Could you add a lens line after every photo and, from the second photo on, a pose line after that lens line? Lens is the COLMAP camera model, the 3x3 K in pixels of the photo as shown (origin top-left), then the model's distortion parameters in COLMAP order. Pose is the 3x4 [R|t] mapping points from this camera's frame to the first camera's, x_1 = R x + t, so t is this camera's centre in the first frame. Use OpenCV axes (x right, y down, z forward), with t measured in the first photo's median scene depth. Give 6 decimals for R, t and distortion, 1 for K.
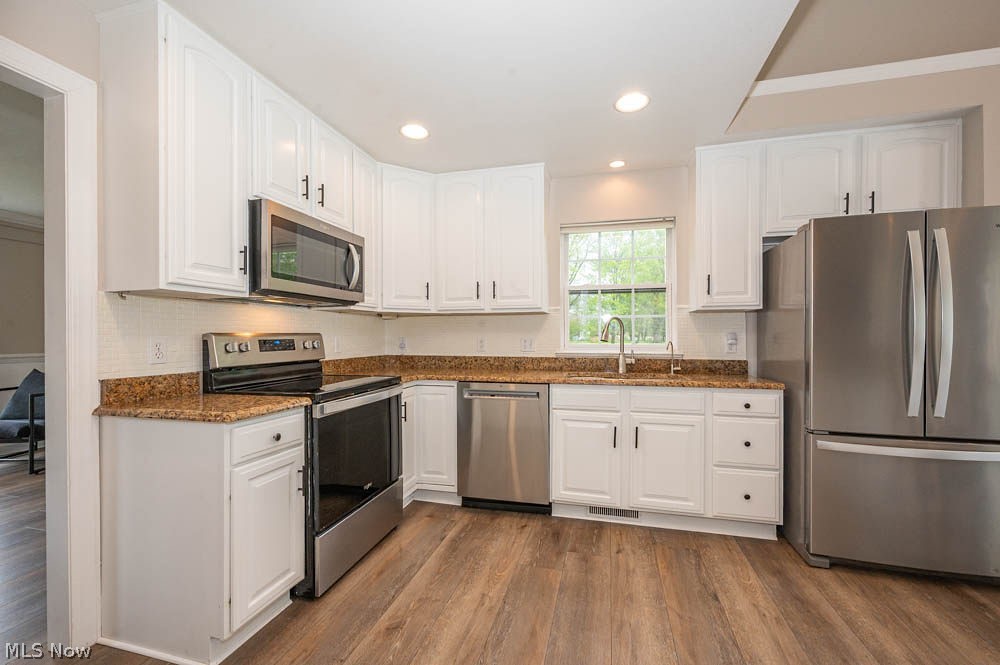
lens RADIAL K [[415.4, 0, 500.6], [0, 415.4, 338.1], [0, 0, 1]] dist [0.000368, 0.000093]
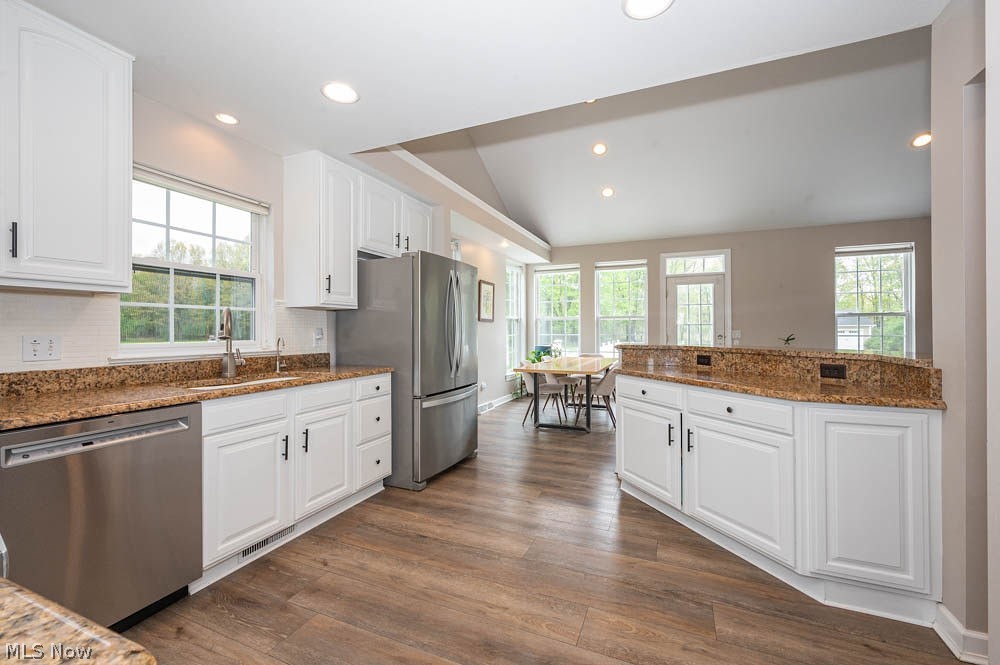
lens RADIAL K [[401.6, 0, 502.1], [0, 401.6, 331.1], [0, 0, 1]] dist [-0.001210, -0.000142]
pose [[0.142743, -0.001072, 0.989759, -0.498045], [0.008538, 0.999964, -0.000148, -0.002158], [-0.989723, 0.008472, 0.142747, 0.433395]]
